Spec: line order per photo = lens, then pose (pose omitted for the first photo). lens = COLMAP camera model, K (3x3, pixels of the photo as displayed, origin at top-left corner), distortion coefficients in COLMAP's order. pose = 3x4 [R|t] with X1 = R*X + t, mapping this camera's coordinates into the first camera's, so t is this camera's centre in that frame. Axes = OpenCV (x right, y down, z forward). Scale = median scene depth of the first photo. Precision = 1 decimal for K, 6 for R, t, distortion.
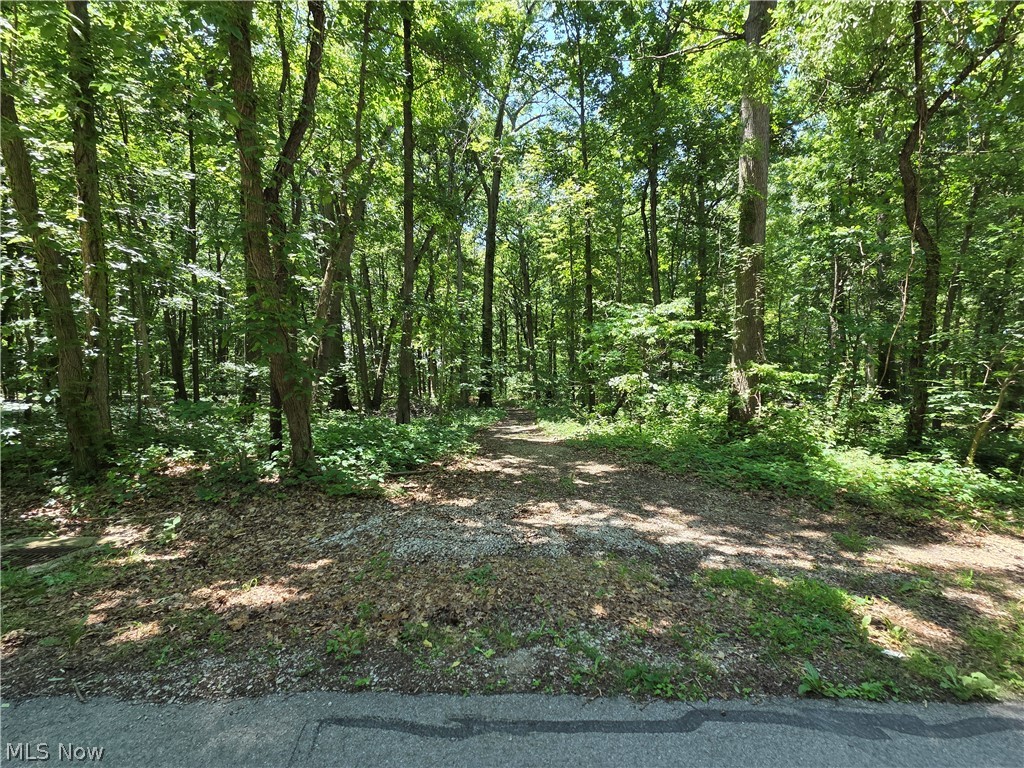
lens RADIAL K [[412.9, 0, 513.4], [0, 412.9, 380.8], [0, 0, 1]] dist [-0.000813, -0.000056]
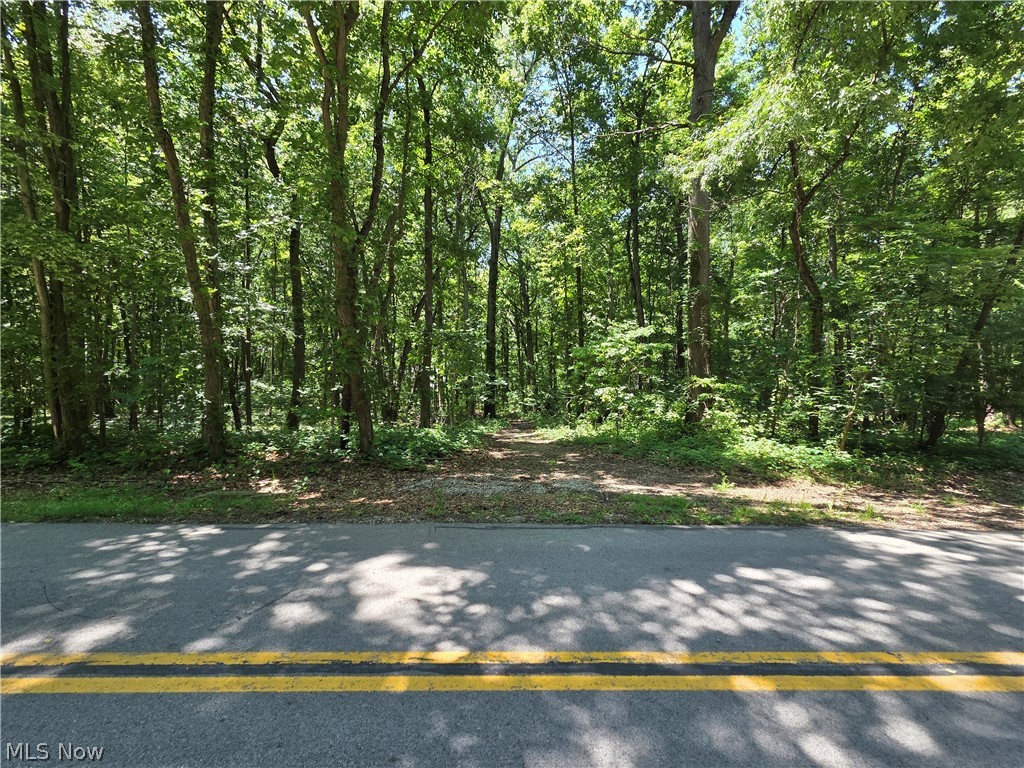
lens RADIAL K [[412.9, 0, 511.6], [0, 412.9, 386.3], [0, 0, 1]] dist [-0.000813, -0.000056]
pose [[0.999926, -0.008676, -0.008584, 0.000523], [0.008499, 0.999755, -0.020424, 0.002927], [0.008759, 0.020349, 0.999755, -0.108003]]
